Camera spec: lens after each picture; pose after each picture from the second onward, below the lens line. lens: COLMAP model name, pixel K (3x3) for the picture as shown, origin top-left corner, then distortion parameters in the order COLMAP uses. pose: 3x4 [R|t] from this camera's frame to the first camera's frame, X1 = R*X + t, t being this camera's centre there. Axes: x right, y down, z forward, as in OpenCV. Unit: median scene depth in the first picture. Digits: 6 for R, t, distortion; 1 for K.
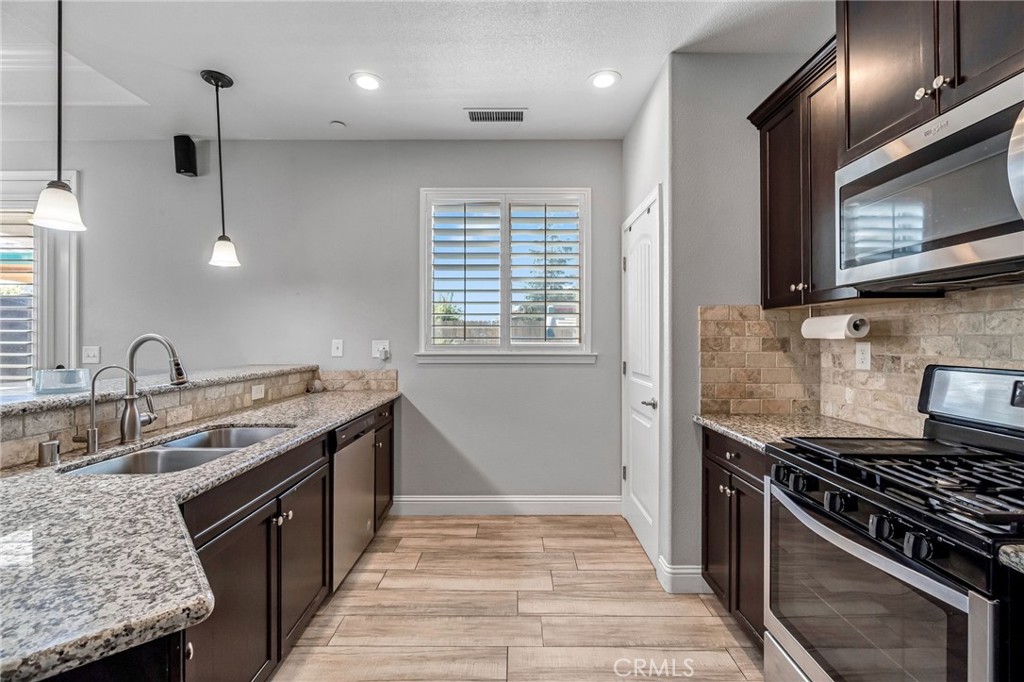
lens RADIAL K [[438.6, 0, 514.5], [0, 438.6, 338.3], [0, 0, 1]] dist [-0.003058, 0.000602]
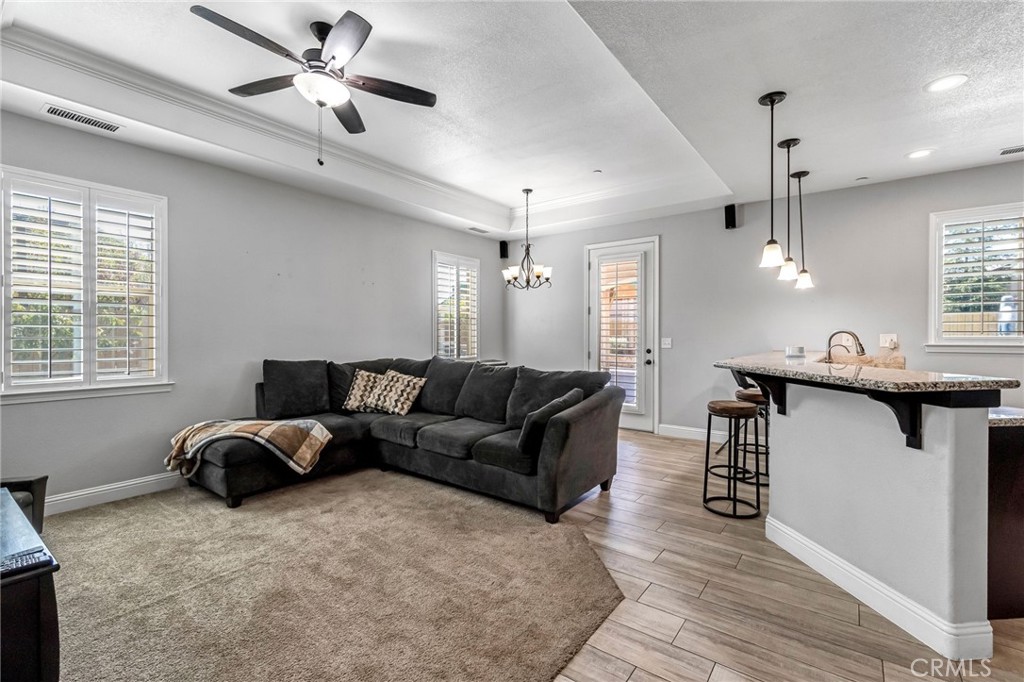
lens RADIAL K [[449.1, 0, 514.4], [0, 449.1, 339.1], [0, 0, 1]] dist [-0.000371, -0.000081]
pose [[0.799071, 0.004147, -0.601222, -0.567485], [0.001329, 0.999962, 0.008665, 0.008884], [0.601235, -0.007723, 0.799035, -1.085333]]
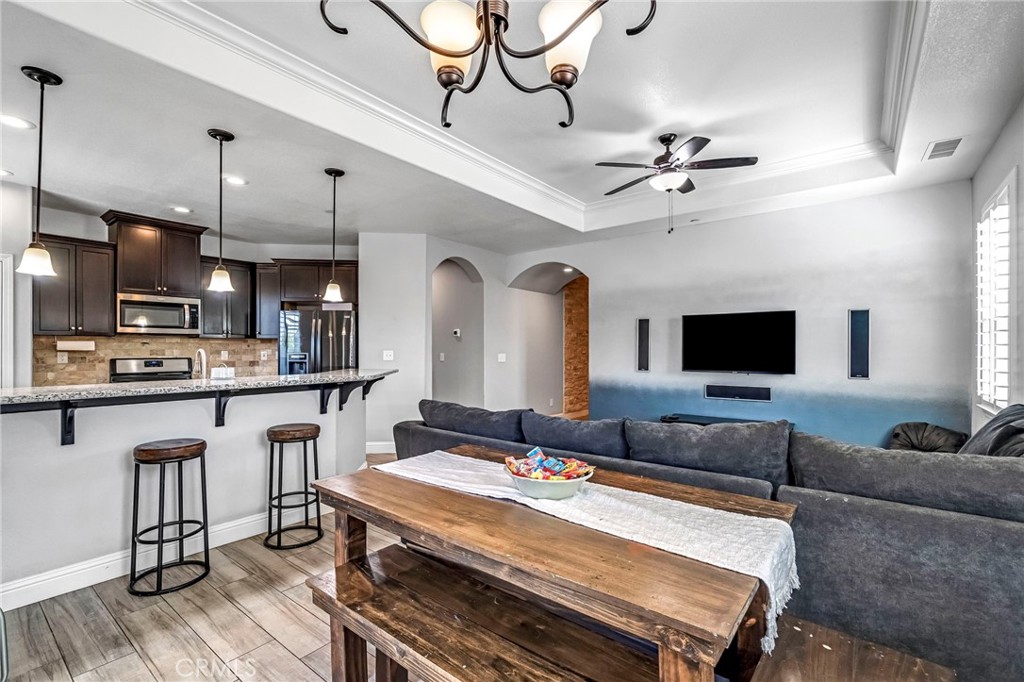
lens RADIAL K [[456.7, 0, 509.0], [0, 456.7, 344.0], [0, 0, 1]] dist [-0.002809, -0.000193]
pose [[-0.785374, 0.005123, 0.619000, -2.261917], [-0.001954, 0.999940, -0.010756, -0.009584], [-0.619018, -0.009657, -0.785317, 1.249059]]
